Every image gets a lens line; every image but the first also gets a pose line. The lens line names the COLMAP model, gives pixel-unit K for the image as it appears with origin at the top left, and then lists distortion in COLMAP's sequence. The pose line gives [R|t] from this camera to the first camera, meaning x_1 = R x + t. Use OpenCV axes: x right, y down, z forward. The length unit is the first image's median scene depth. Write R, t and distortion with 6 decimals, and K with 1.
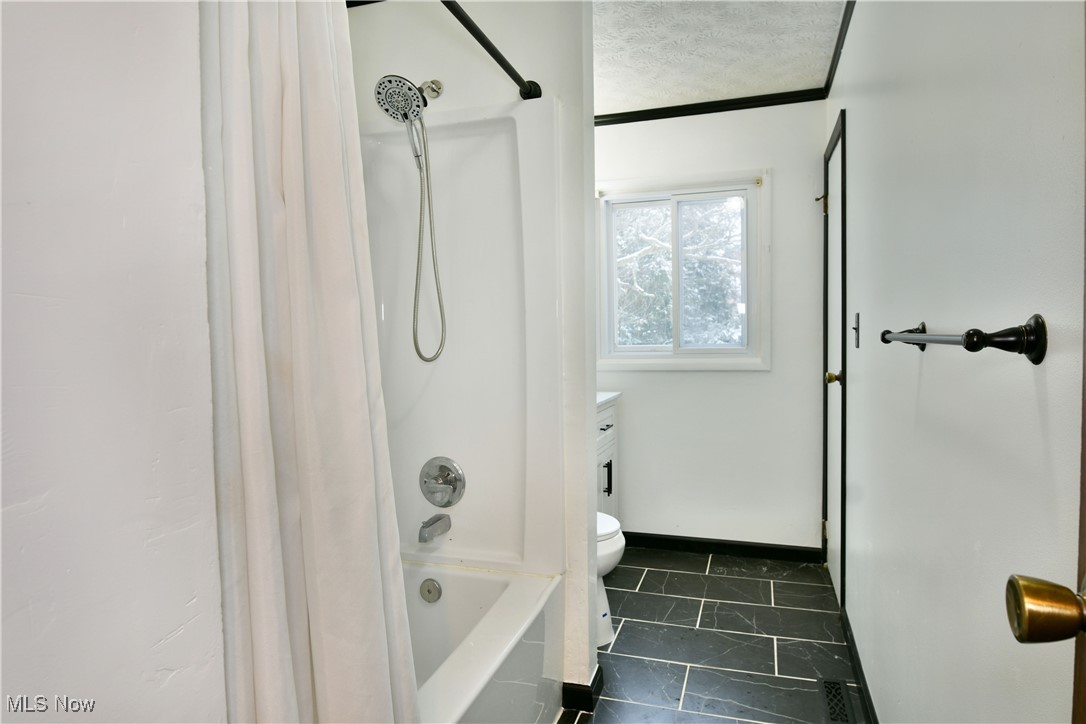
lens RADIAL K [[657.5, 0, 544.2], [0, 657.5, 366.2], [0, 0, 1]] dist [-0.012952, -0.005840]
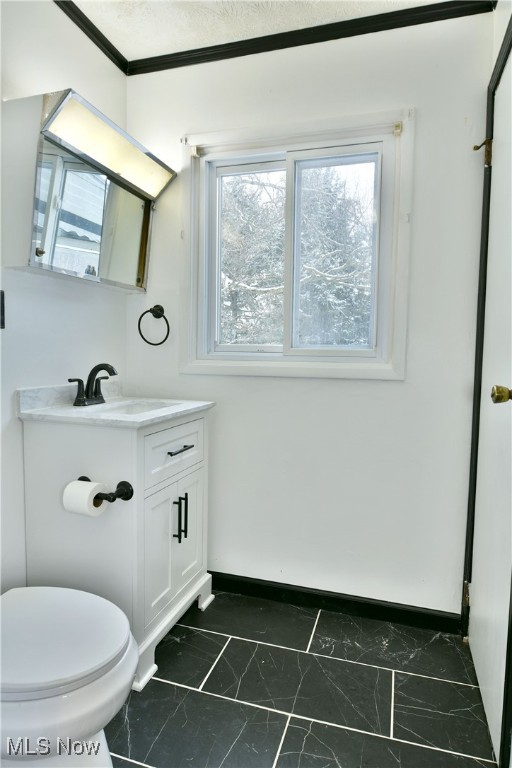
lens RADIAL K [[465.0, 0, 255.8], [0, 465.0, 382.1], [0, 0, 1]] dist [-0.012952, -0.005840]
pose [[0.999291, 0.032917, 0.018298, 0.165261], [-0.033262, 0.999268, 0.018893, 0.004114], [-0.017663, -0.019488, 0.999654, 0.470362]]
